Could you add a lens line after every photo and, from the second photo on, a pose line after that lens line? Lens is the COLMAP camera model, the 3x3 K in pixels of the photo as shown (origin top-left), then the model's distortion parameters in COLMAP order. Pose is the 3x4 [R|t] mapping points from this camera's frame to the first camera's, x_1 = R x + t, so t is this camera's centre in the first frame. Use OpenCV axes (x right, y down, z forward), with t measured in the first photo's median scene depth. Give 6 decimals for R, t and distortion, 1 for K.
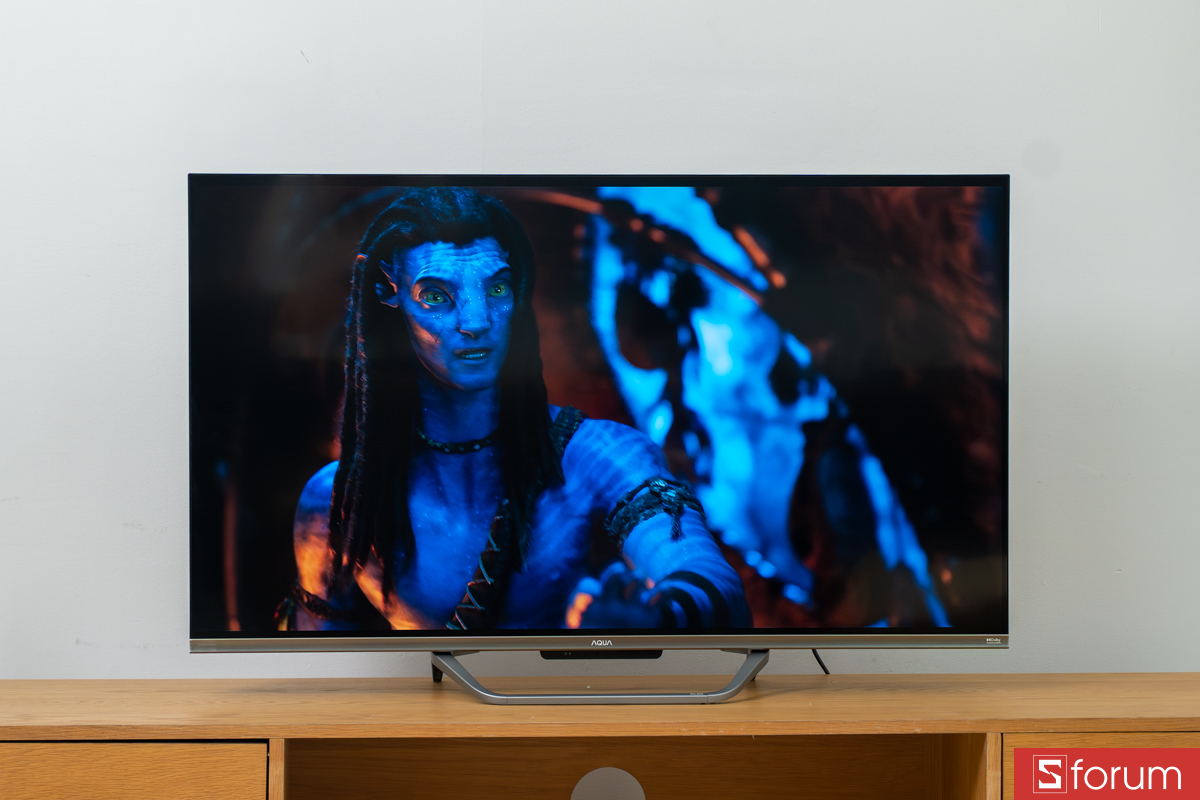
lens RADIAL K [[3498.4, 0, 584.2], [0, 3498.4, 383.1], [0, 0, 1]] dist [0.135271, 0.000000]
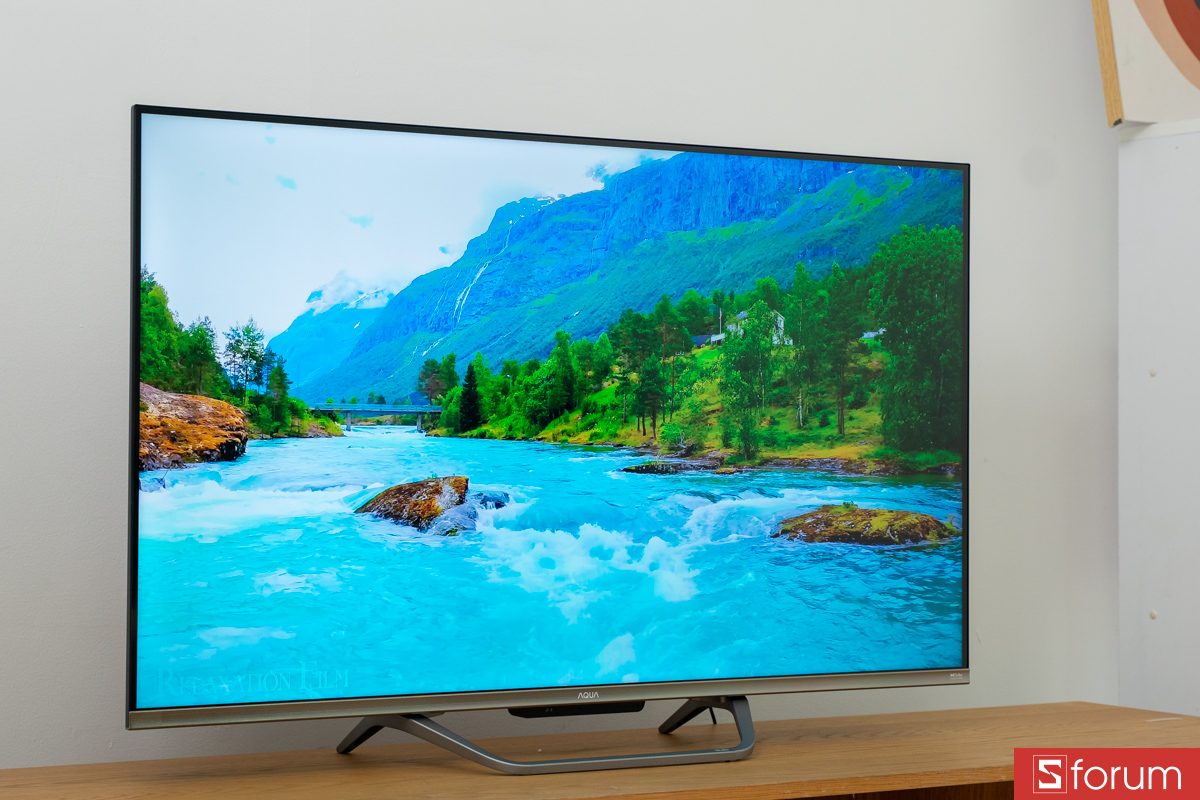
lens RADIAL K [[2840.6, 0, 602.1], [0, 2840.6, 400.4], [0, 0, 1]] dist [0.044922, 0.000000]
pose [[0.876729, 0.010493, 0.480869, -0.334897], [0.006731, 0.999396, -0.034080, 0.028177], [-0.480937, 0.033116, 0.876130, 0.420072]]
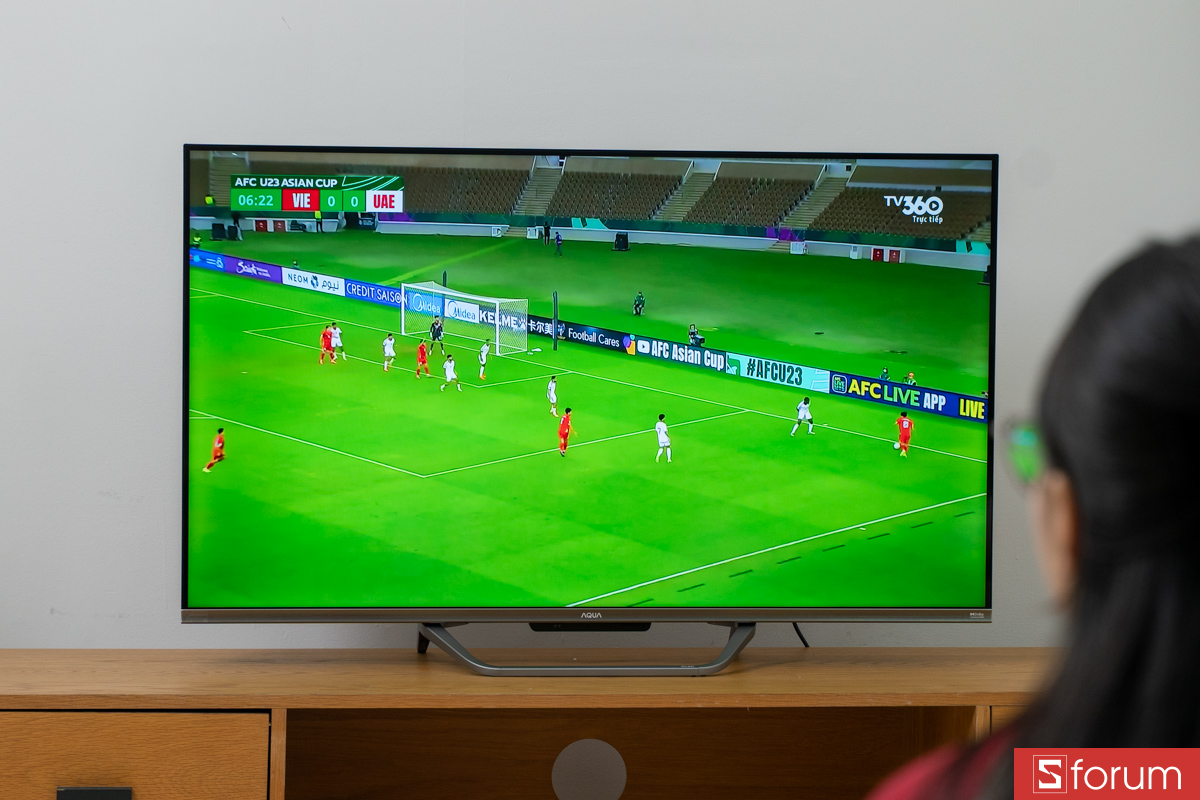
lens RADIAL K [[3843.7, 0, 607.7], [0, 3843.7, 397.2], [0, 0, 1]] dist [0.147985, 0.000000]
pose [[0.998526, 0.008250, 0.053653, -0.052539], [-0.009222, 0.999797, 0.017898, -0.008744], [-0.053495, -0.018366, 0.998399, -0.107931]]
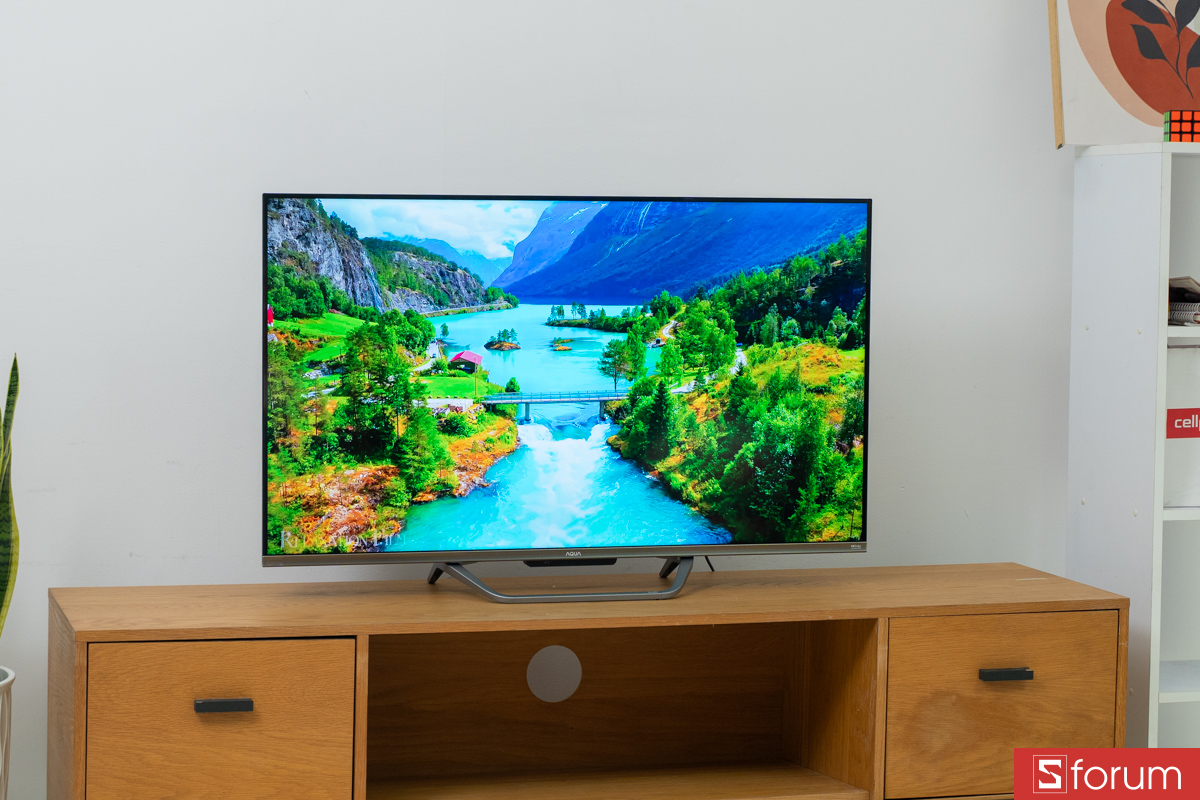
lens RADIAL K [[2850.2, 0, 580.8], [0, 2850.2, 411.7], [0, 0, 1]] dist [-0.067579, 0.000000]
pose [[0.979335, -0.006224, 0.202151, -0.217763], [-0.003544, 0.998845, 0.047920, -0.031651], [-0.202215, -0.047646, 0.978181, -0.044279]]
